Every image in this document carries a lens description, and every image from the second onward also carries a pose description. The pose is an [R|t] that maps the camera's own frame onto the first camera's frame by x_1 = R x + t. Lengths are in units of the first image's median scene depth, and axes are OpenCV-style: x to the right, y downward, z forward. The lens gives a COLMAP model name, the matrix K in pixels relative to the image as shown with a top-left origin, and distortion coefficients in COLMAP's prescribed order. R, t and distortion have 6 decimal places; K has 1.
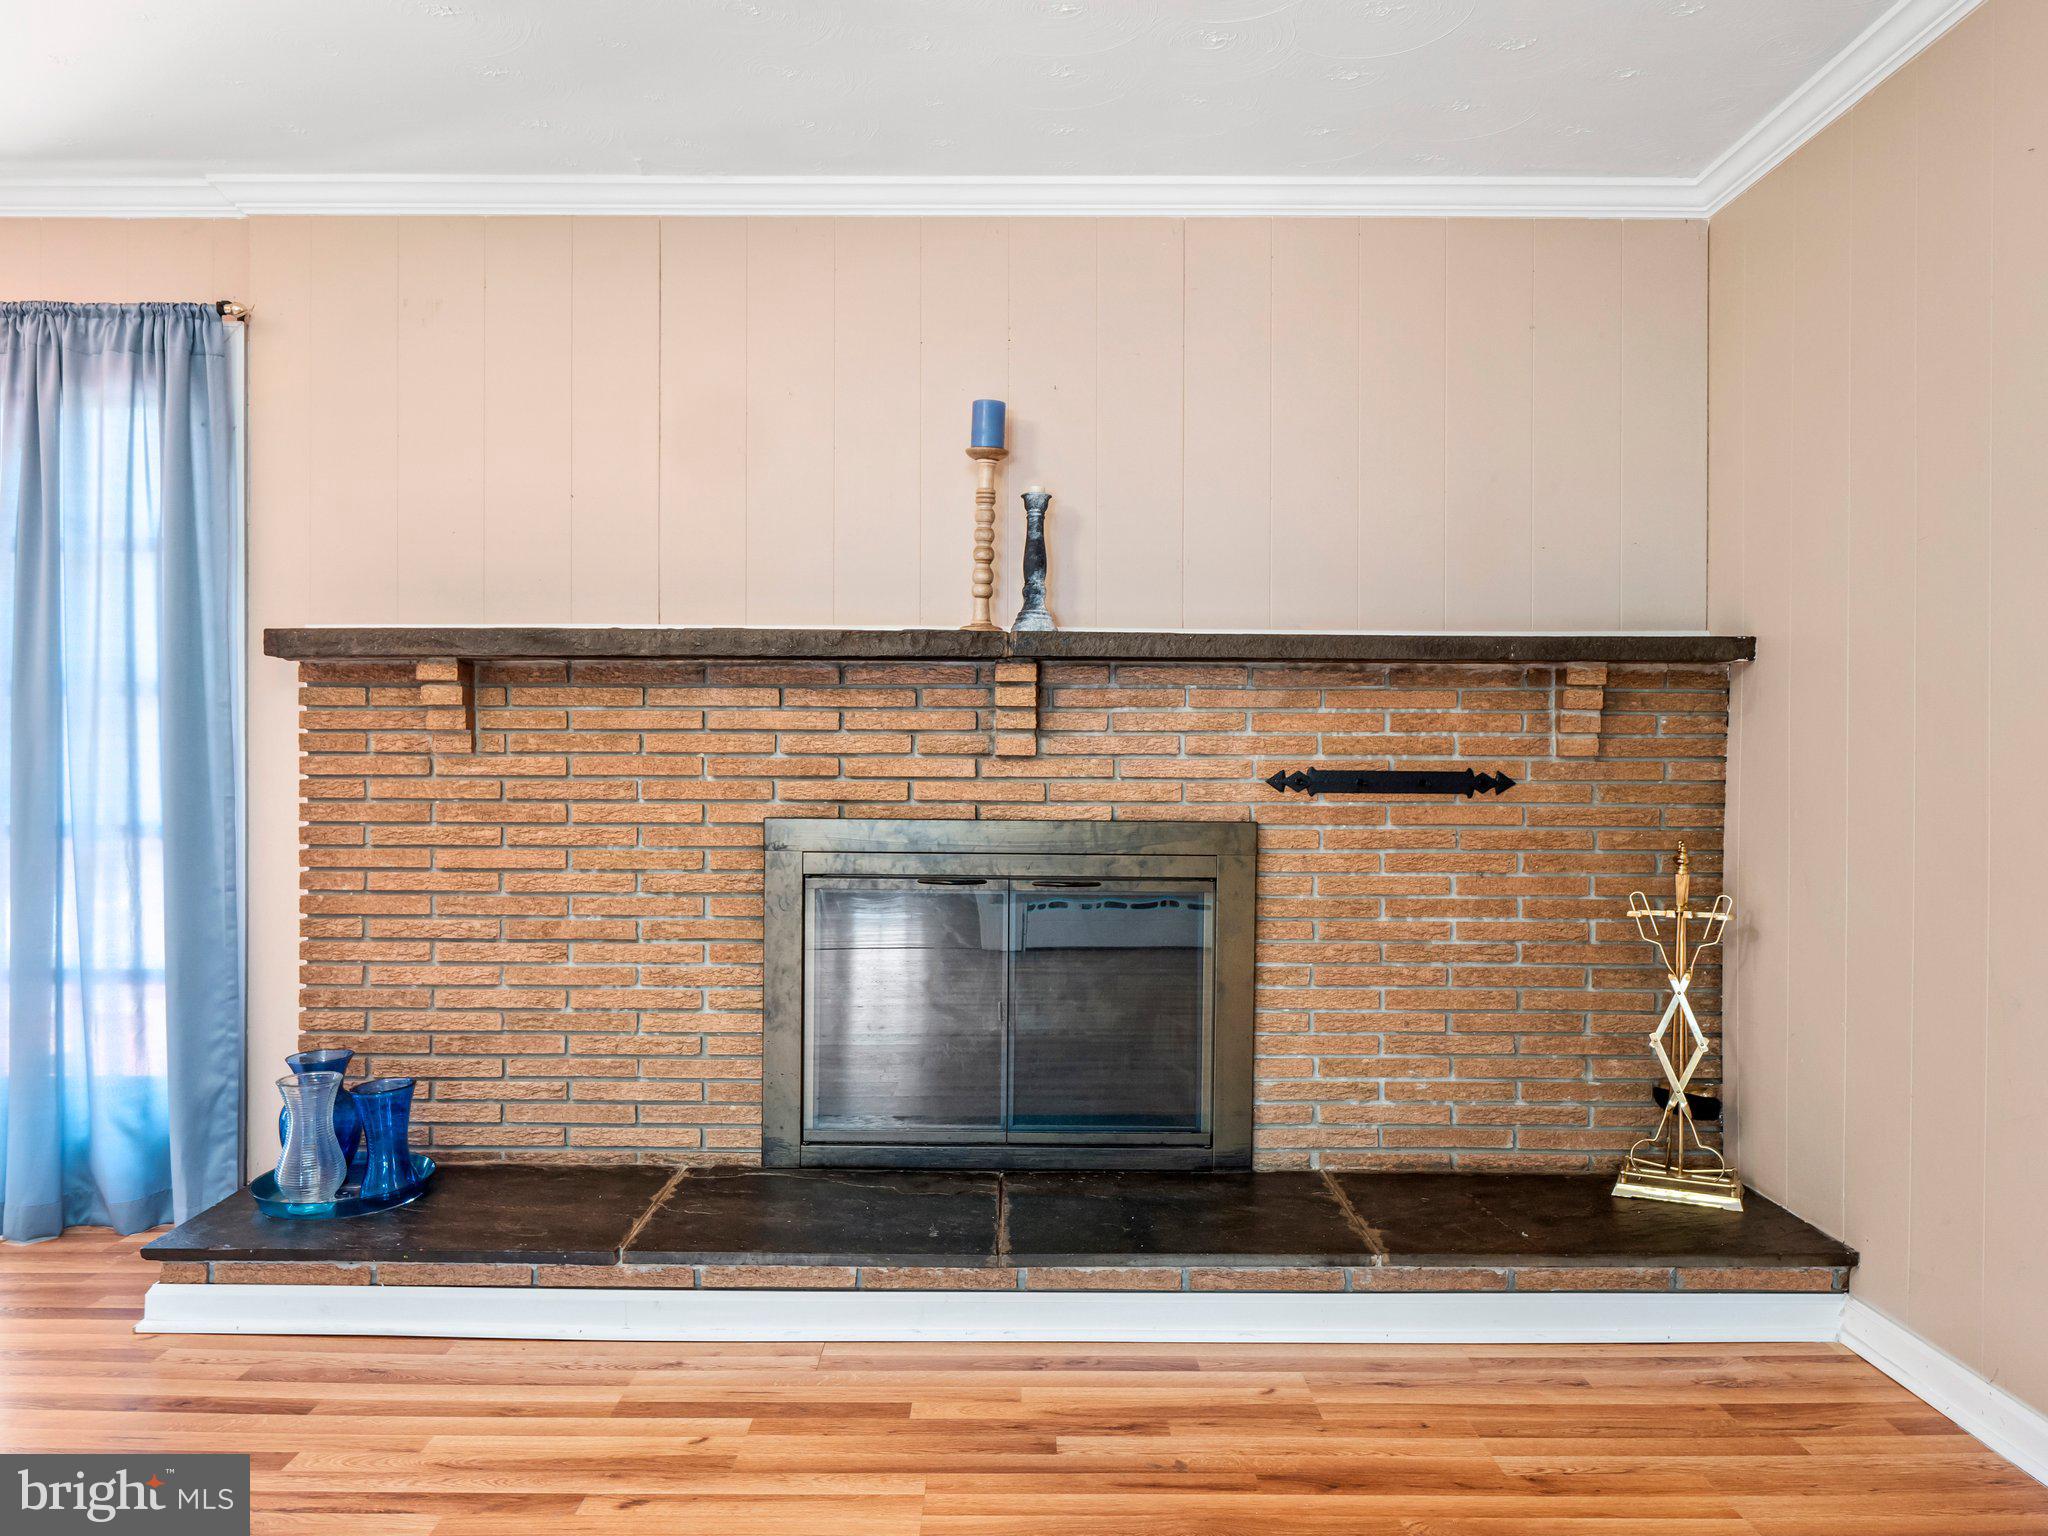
lens RADIAL K [[1437.2, 0, 1018.7], [0, 1437.2, 775.8], [0, 0, 1]] dist [-0.005820, 0.013280]
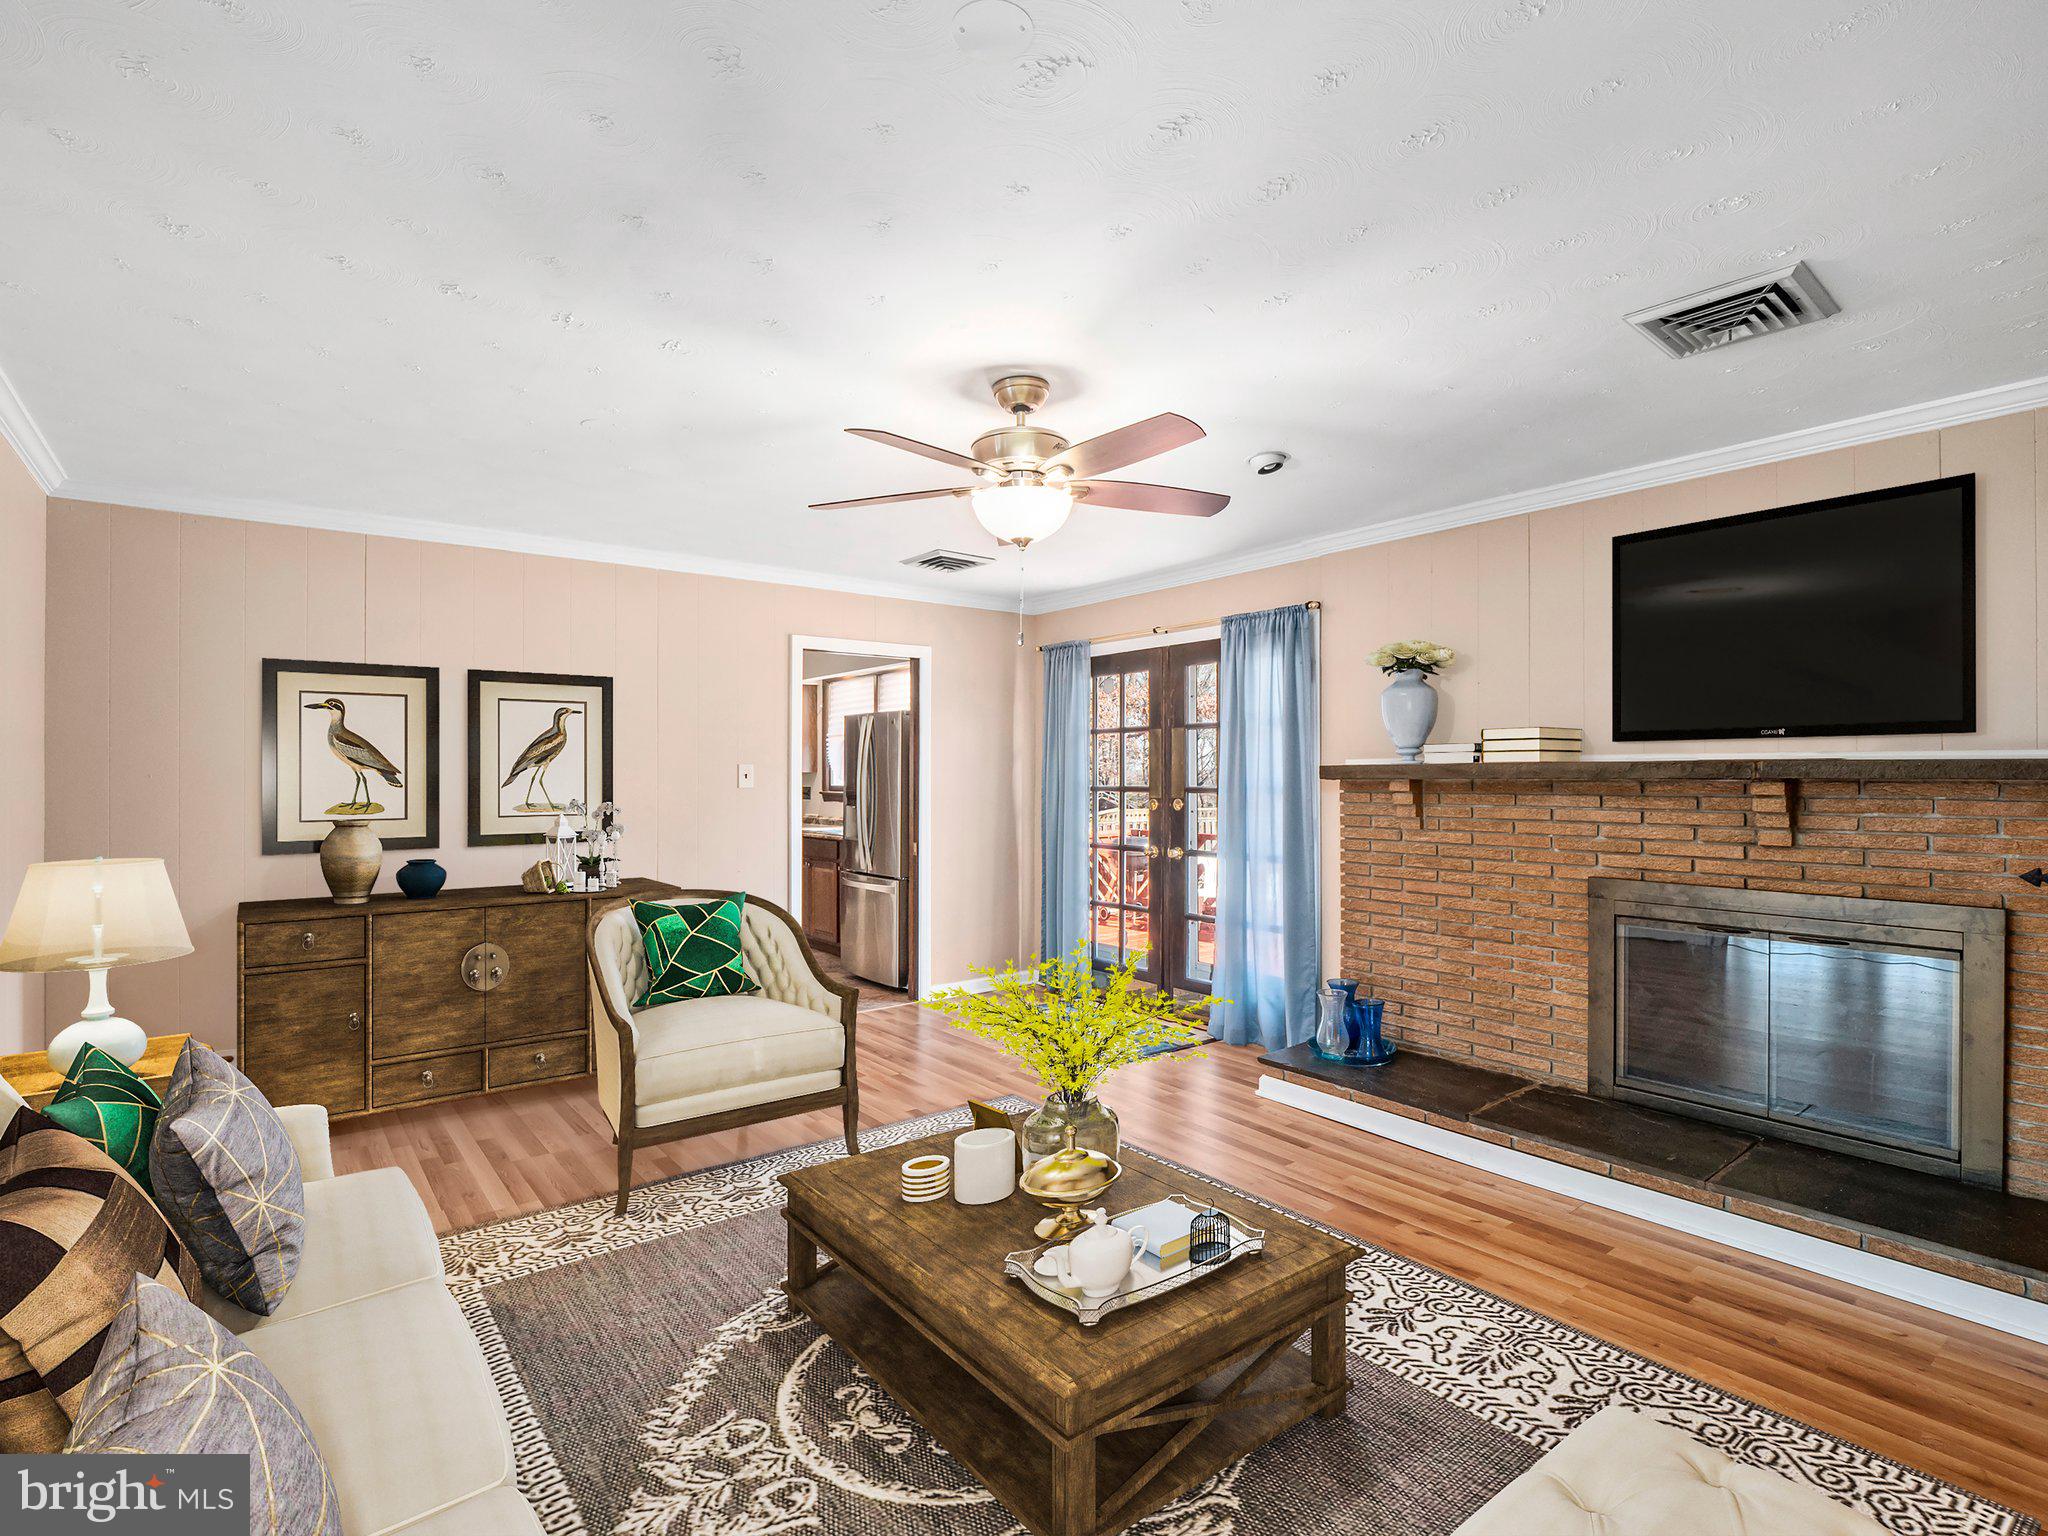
lens RADIAL K [[997.9, 0, 1012.0], [0, 997.9, 772.7], [0, 0, 1]] dist [-0.018148, -0.000896]
pose [[0.607048, -0.007980, -0.794625, 0.312803], [0.000075, 0.999950, -0.009985, -0.076018], [0.794665, 0.006002, 0.607018, -0.187684]]
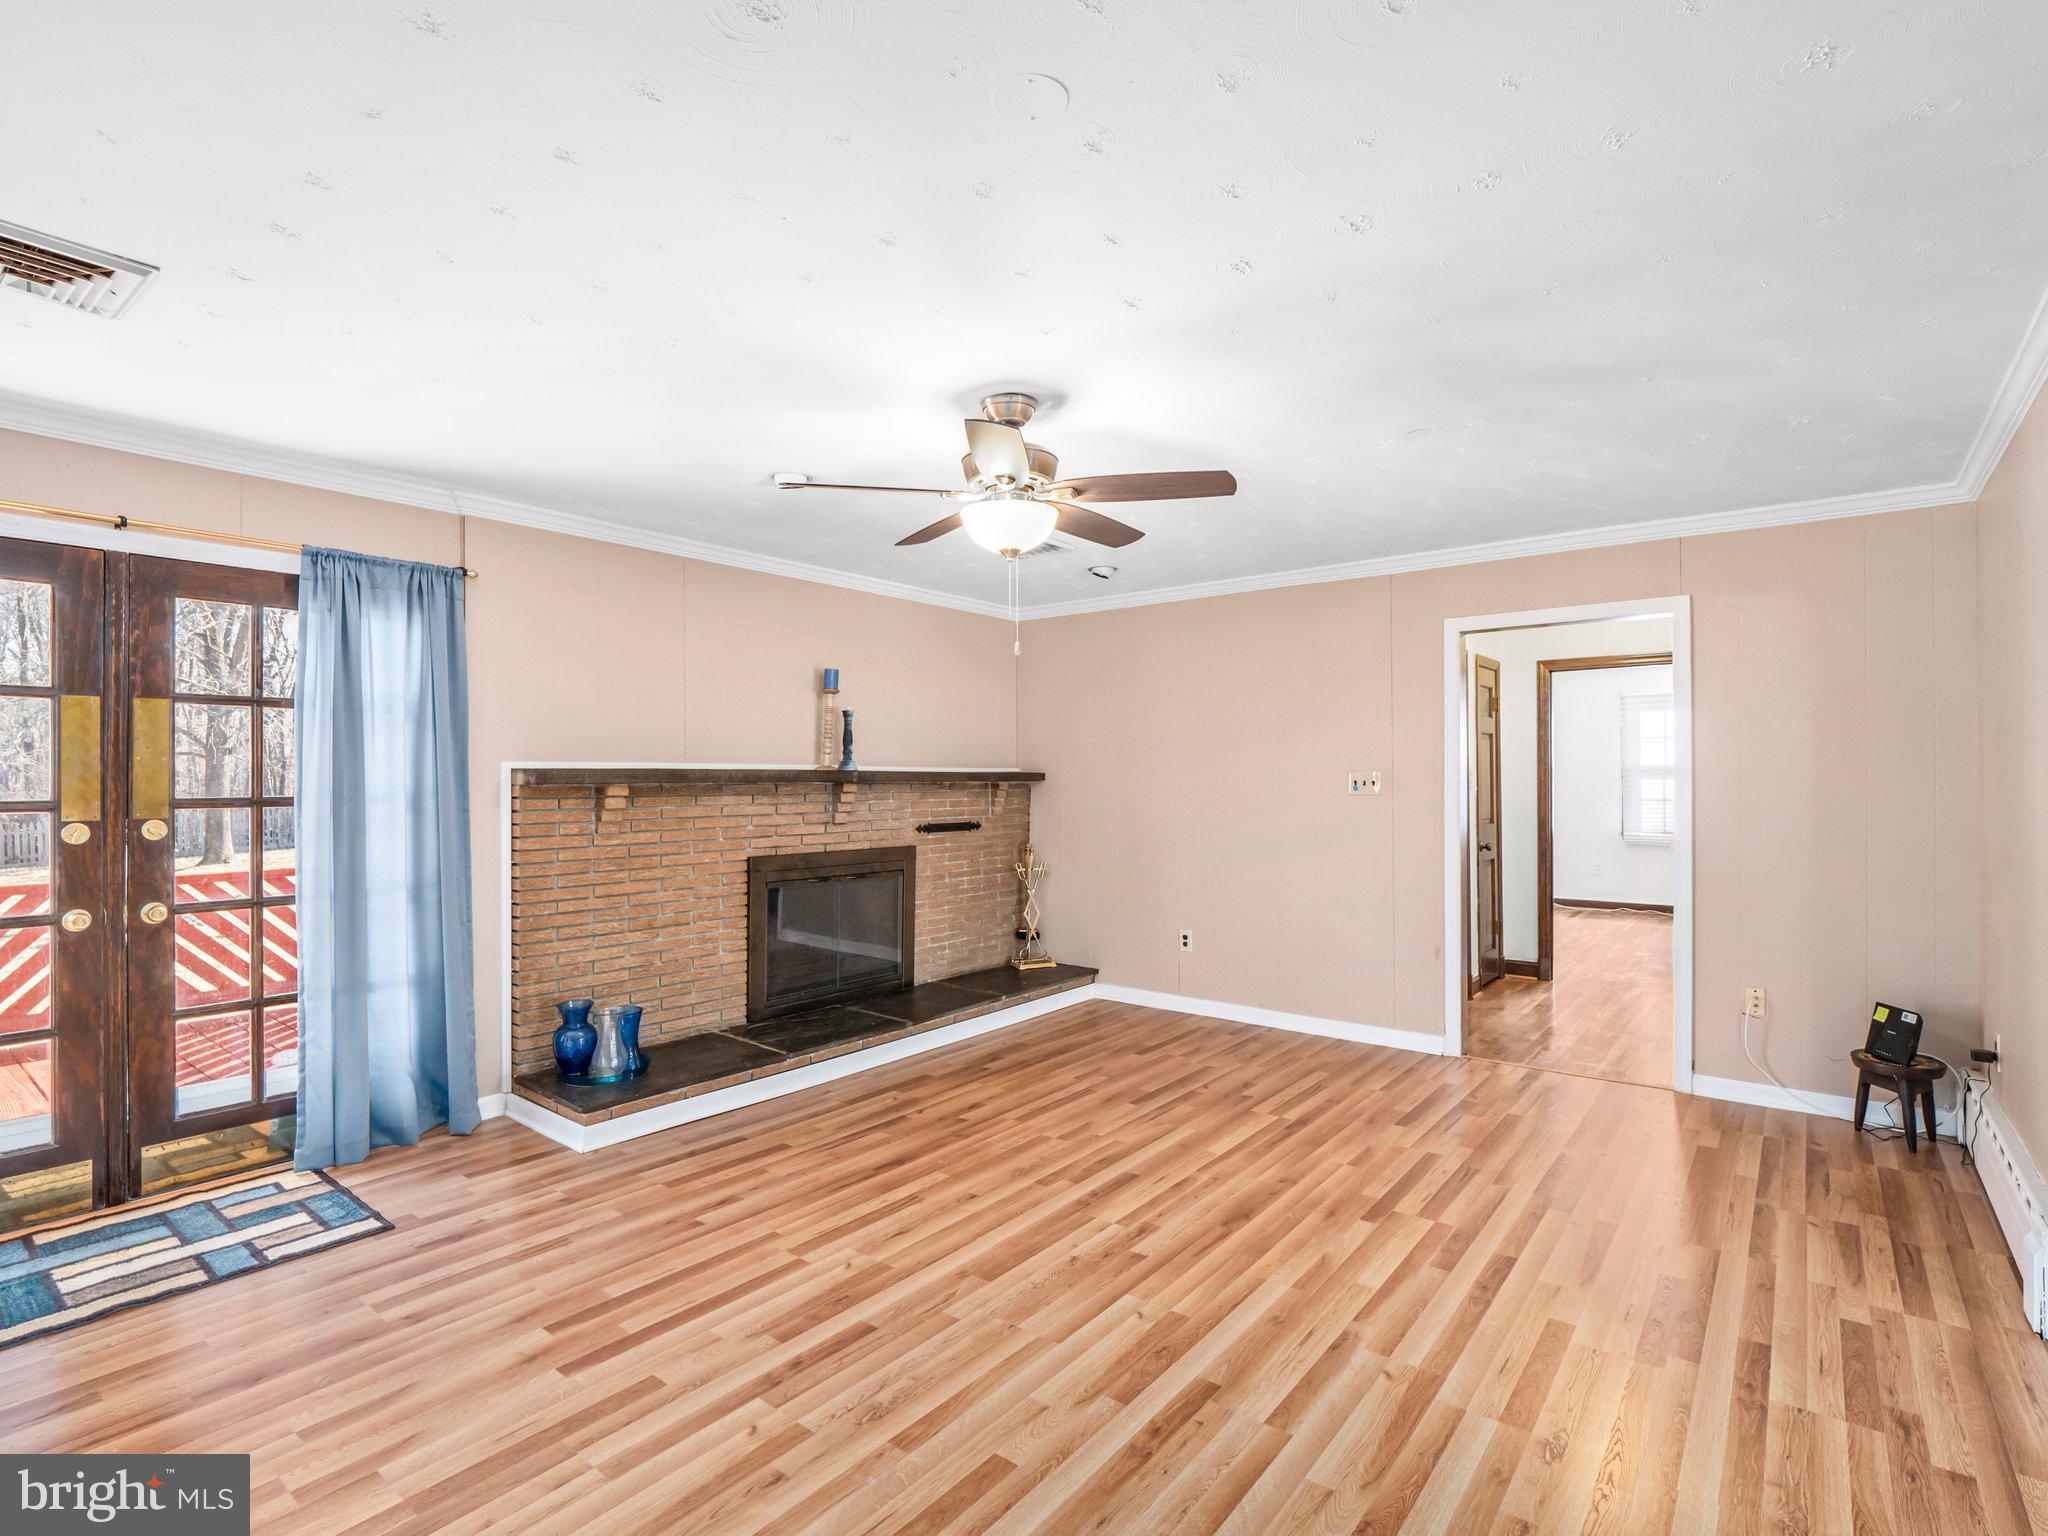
lens RADIAL K [[997.9, 0, 1022.0], [0, 997.9, 770.9], [0, 0, 1]] dist [-0.018148, -0.000896]
pose [[0.618444, 0.000247, 0.785829, -1.072827], [0.006601, 0.999963, -0.005509, -0.086209], [-0.785801, 0.008594, 0.618419, -0.217047]]
